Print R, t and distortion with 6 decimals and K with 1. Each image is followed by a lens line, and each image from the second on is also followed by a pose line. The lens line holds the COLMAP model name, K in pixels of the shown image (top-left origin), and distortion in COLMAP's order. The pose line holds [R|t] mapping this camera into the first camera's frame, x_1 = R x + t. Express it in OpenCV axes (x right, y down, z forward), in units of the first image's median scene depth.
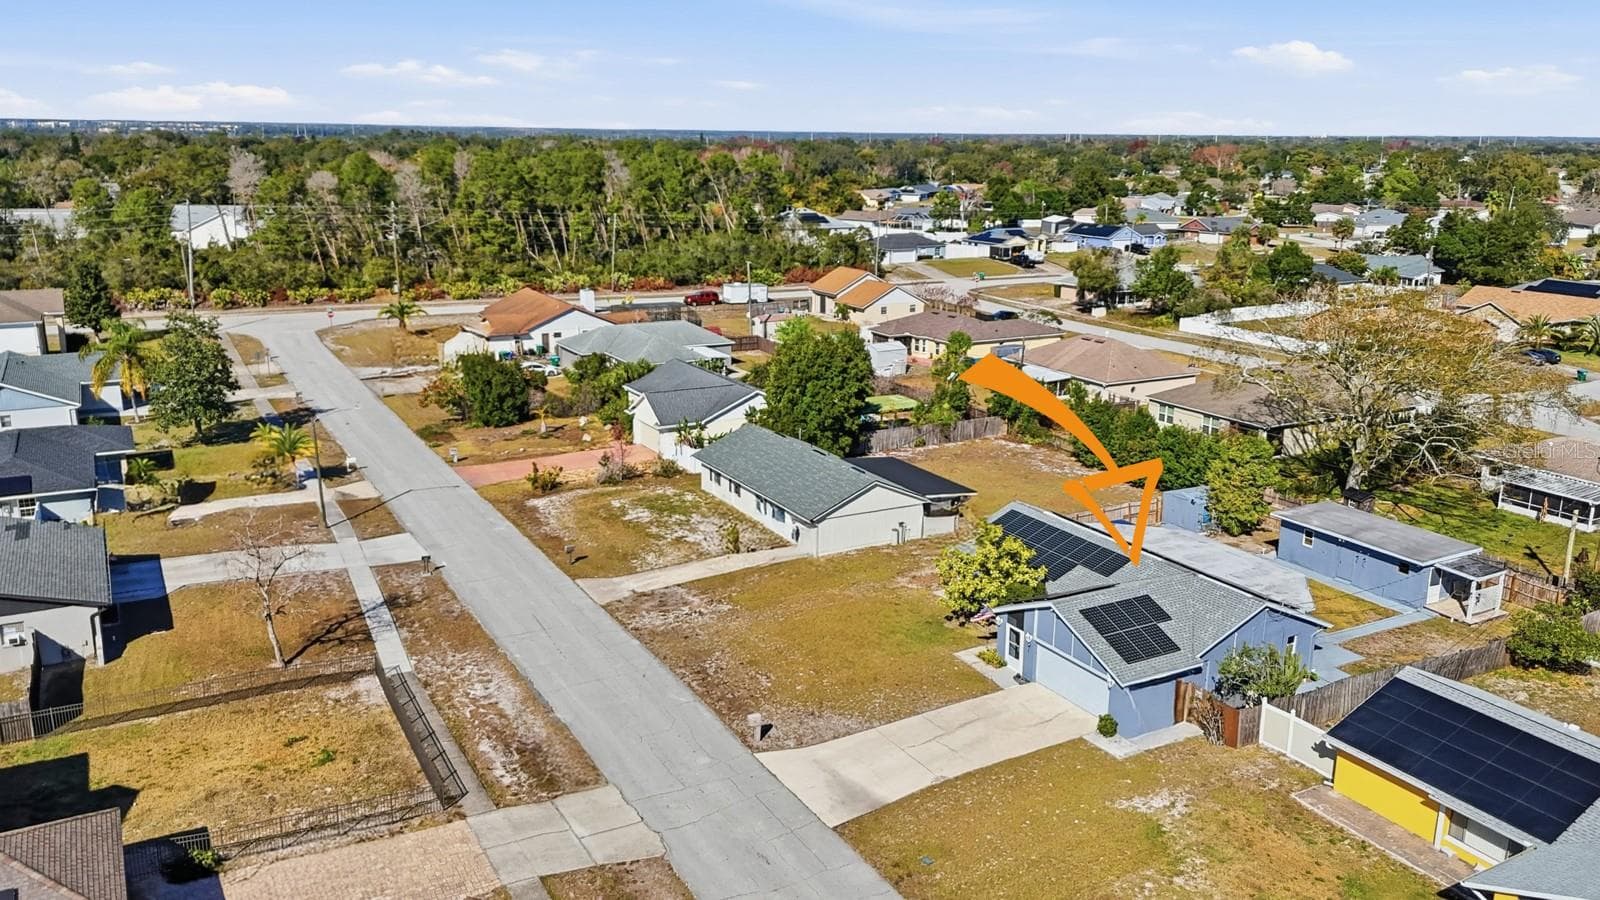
lens RADIAL K [[1253.2, 0, 800.0], [0, 1253.2, 445.8], [0, 0, 1]] dist [0.065733, -0.003834]
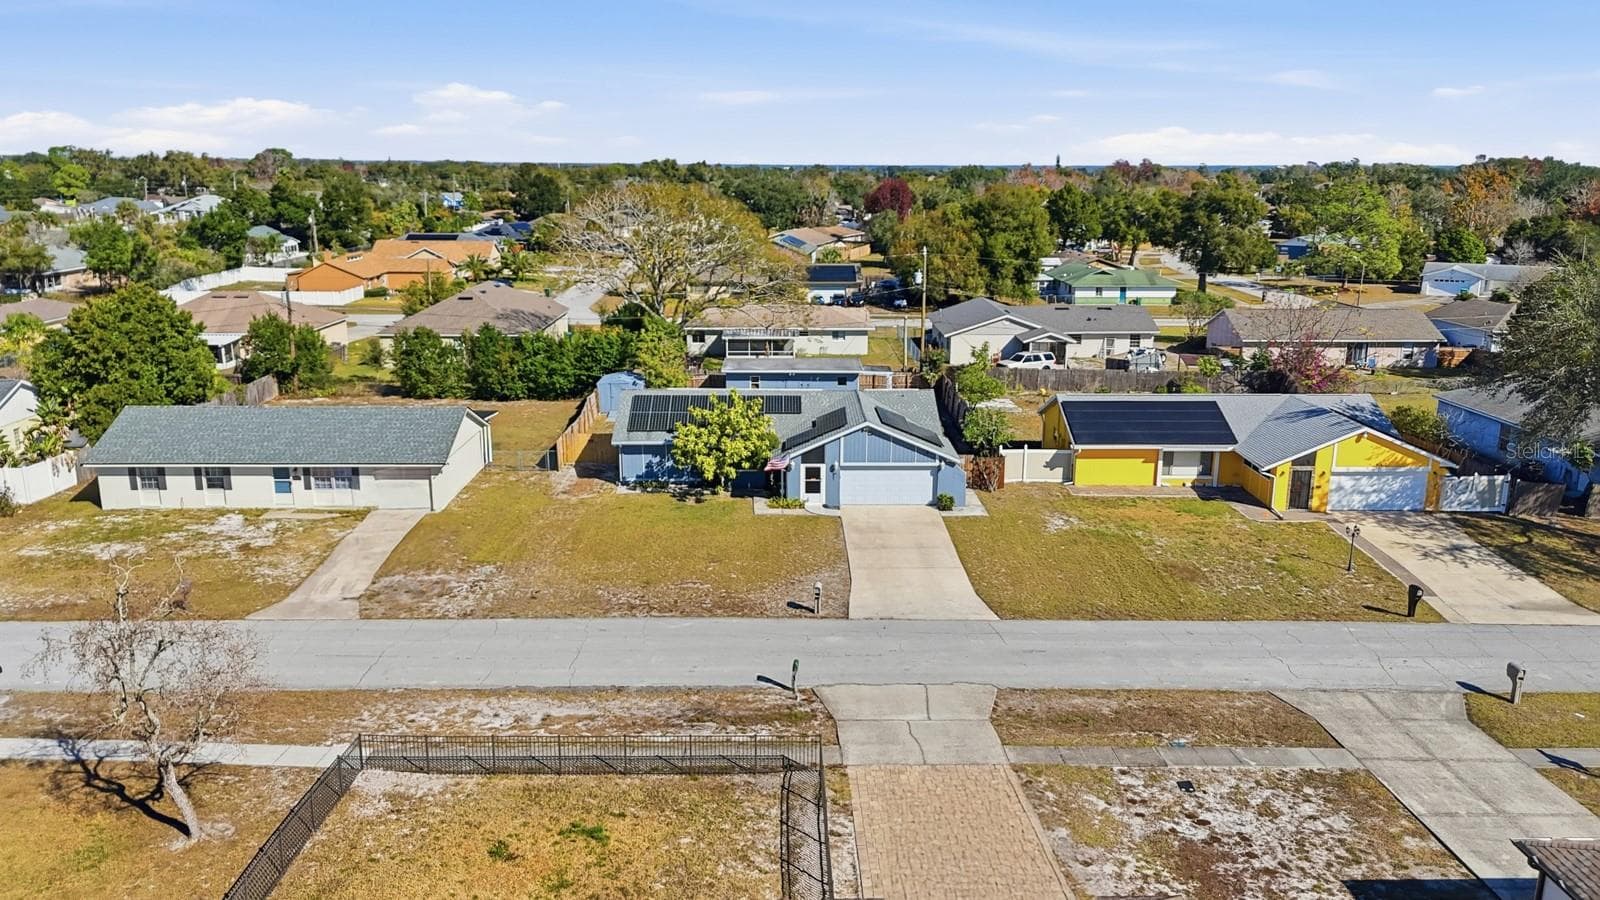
lens RADIAL K [[1184.8, 0, 815.0], [0, 1184.8, 451.6], [0, 0, 1]] dist [0.050820, -0.003929]
pose [[0.463553, -0.217845, 0.858873, -0.675386], [0.216547, 0.967767, 0.128590, 0.004237], [-0.859201, 0.126378, 0.495784, 0.483234]]
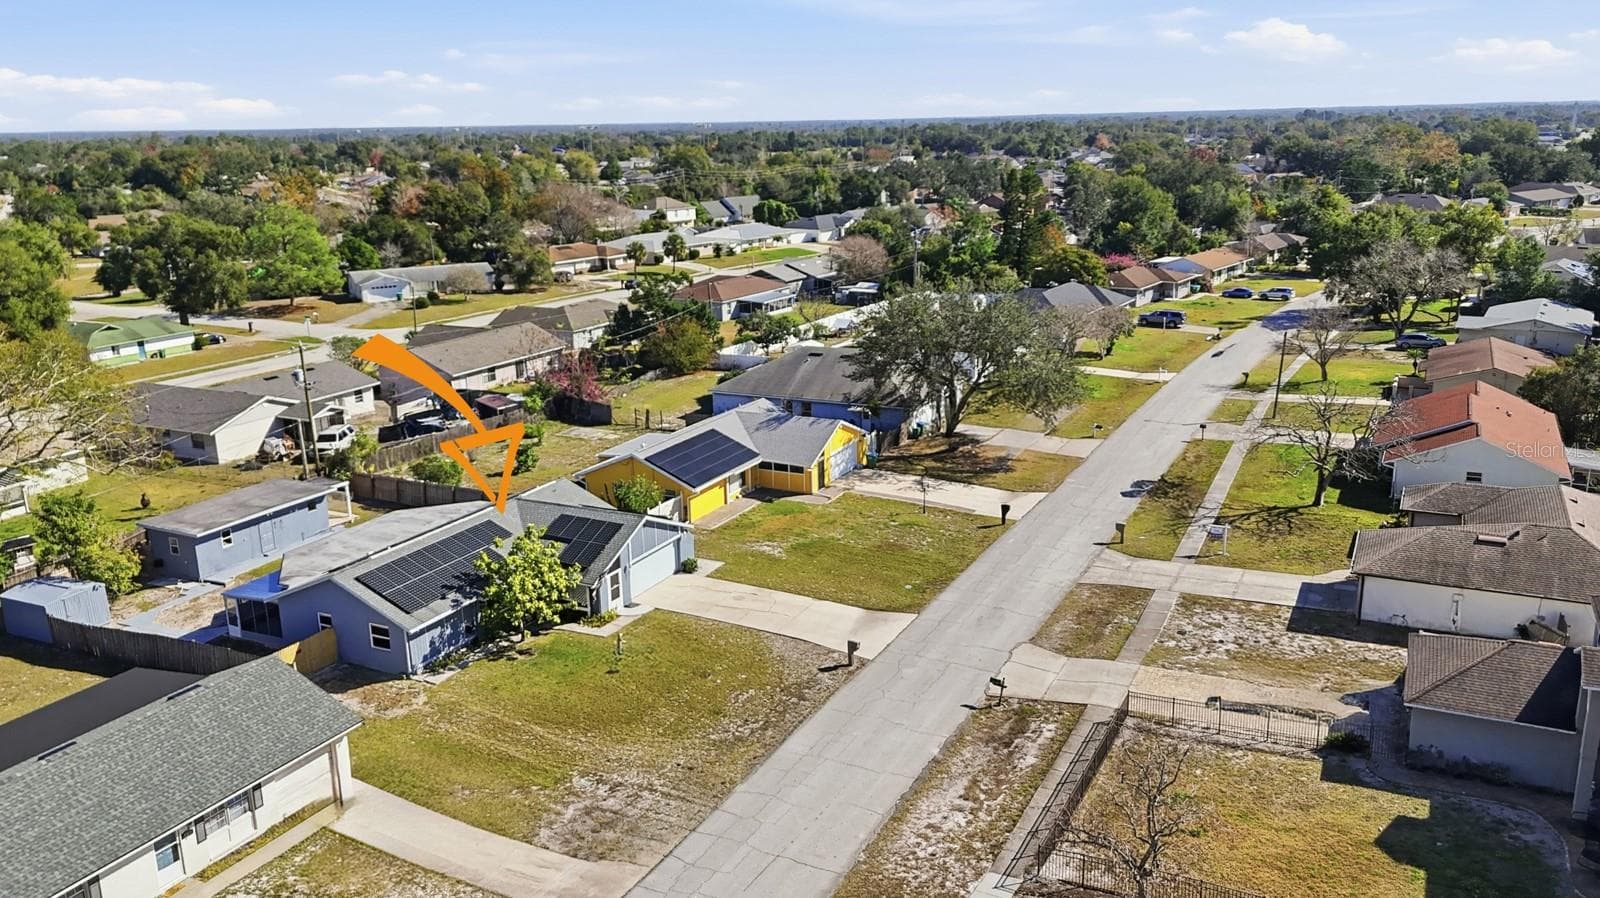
lens RADIAL K [[1253.2, 0, 800.2], [0, 1253.2, 448.7], [0, 0, 1]] dist [0.065733, -0.003834]
pose [[-0.566486, -0.210243, 0.796801, -0.756053], [0.215191, 0.895619, 0.389307, -0.336666], [-0.795478, 0.392002, -0.462113, 1.301307]]
